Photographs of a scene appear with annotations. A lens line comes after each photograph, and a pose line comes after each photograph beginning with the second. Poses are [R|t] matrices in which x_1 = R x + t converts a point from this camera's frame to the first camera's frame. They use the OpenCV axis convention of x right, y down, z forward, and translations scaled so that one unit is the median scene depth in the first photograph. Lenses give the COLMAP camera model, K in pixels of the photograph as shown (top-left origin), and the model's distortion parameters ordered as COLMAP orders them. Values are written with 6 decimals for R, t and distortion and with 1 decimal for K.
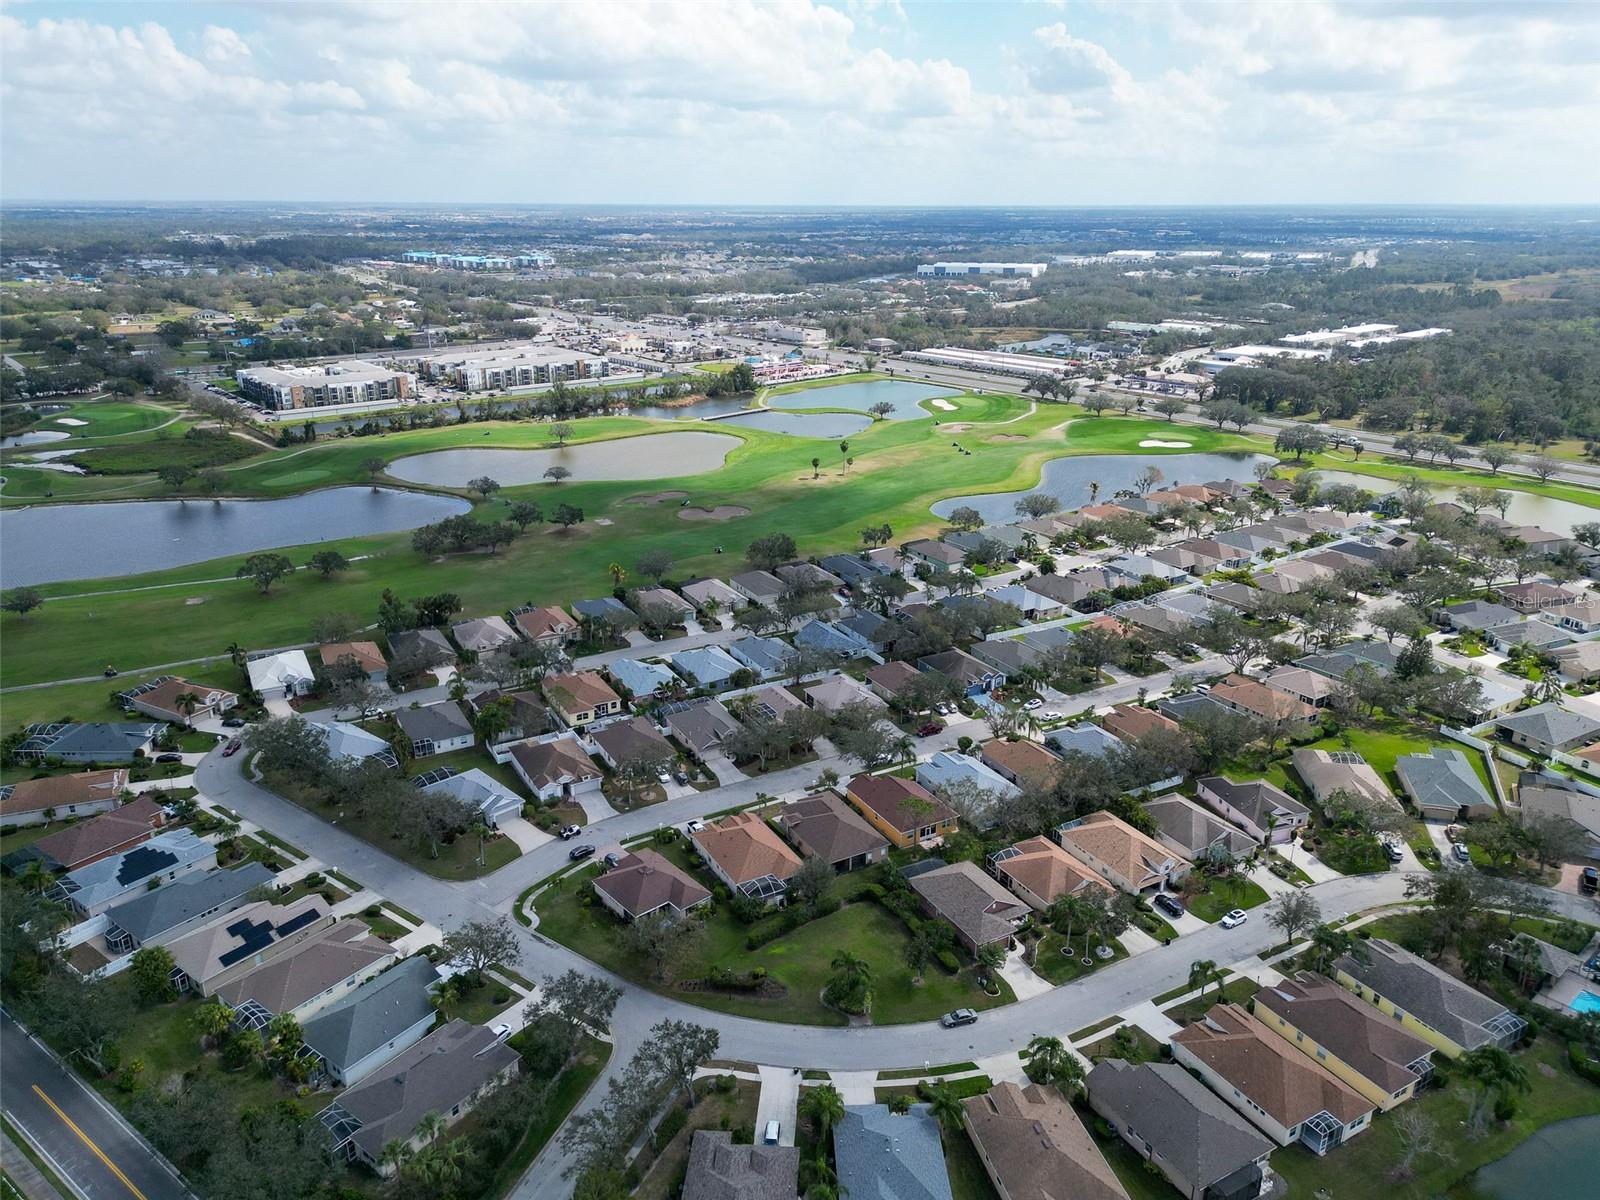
lens RADIAL K [[1126.2, 0, 800.0], [0, 1126.2, 600.0], [0, 0, 1]] dist [0.077105, -0.082707]
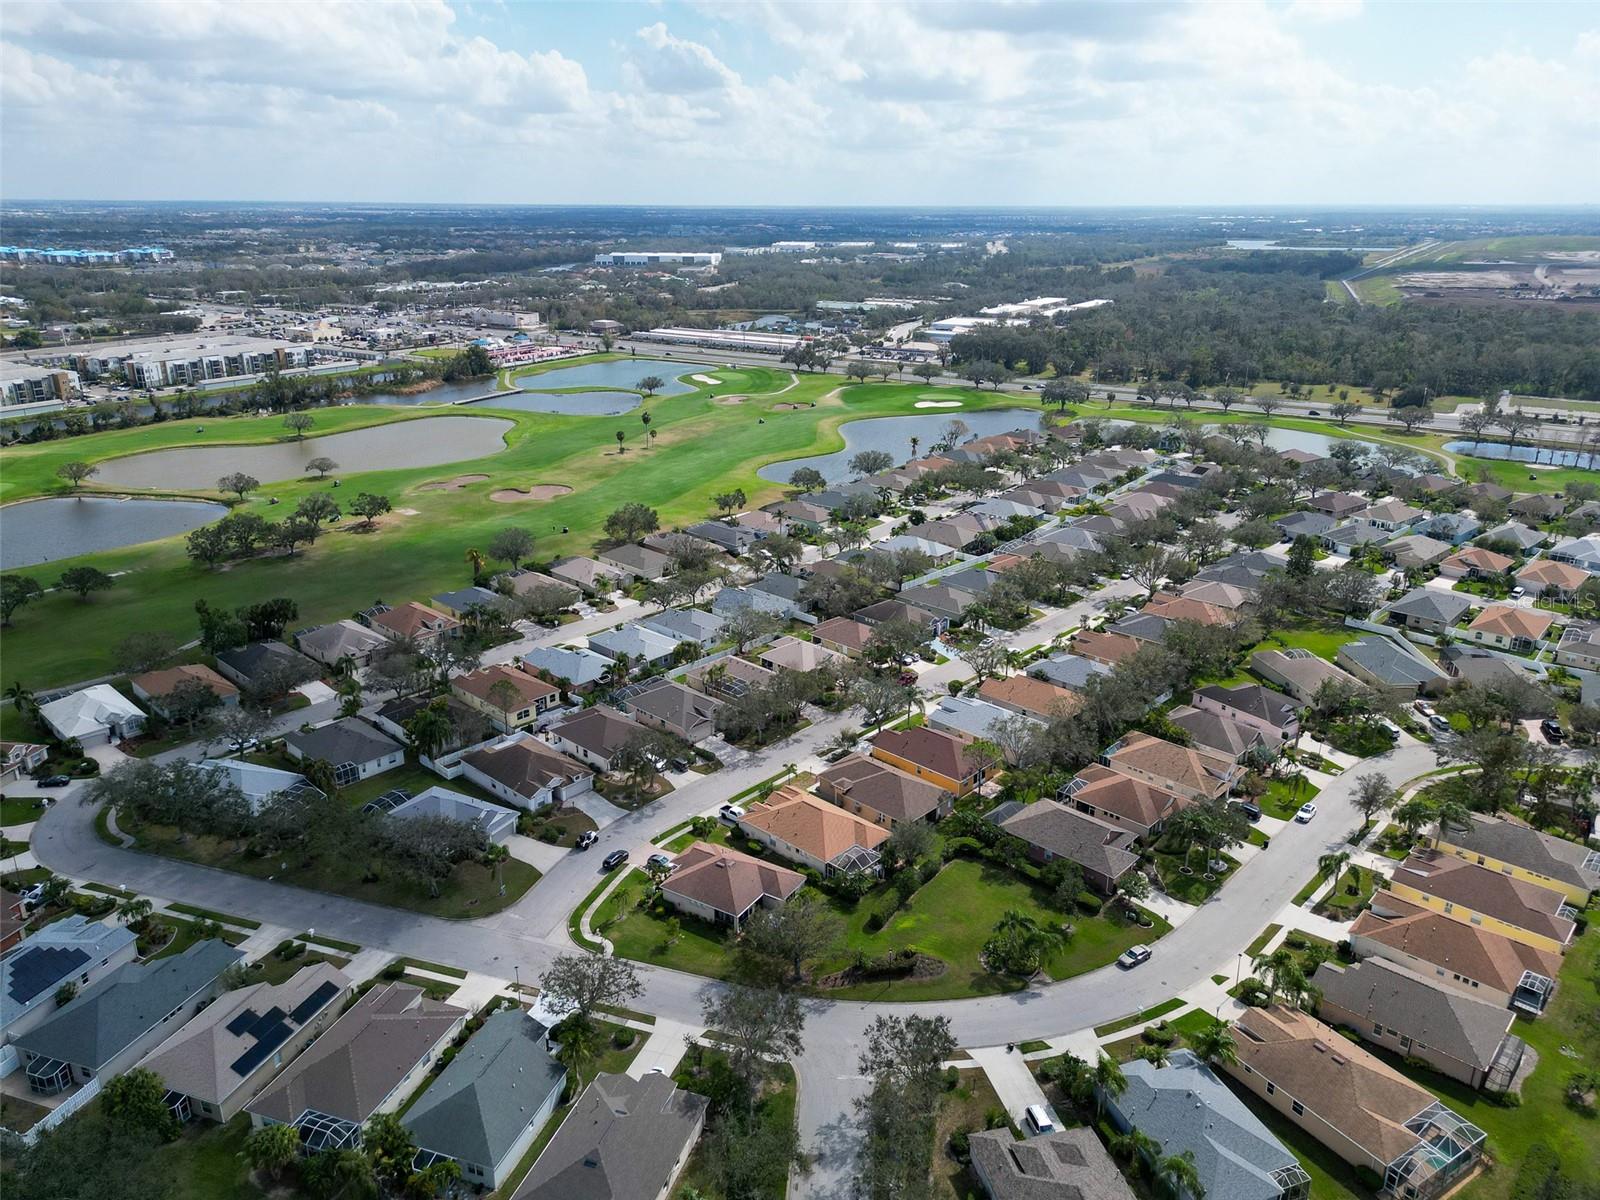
lens RADIAL K [[1126.2, 0, 800.0], [0, 1126.2, 600.0], [0, 0, 1]] dist [0.077105, -0.082707]
pose [[0.953432, -0.100303, 0.284440, -0.181008], [0.100428, 0.994843, 0.014186, 0.020772], [-0.284396, 0.015040, 0.958589, 0.096858]]
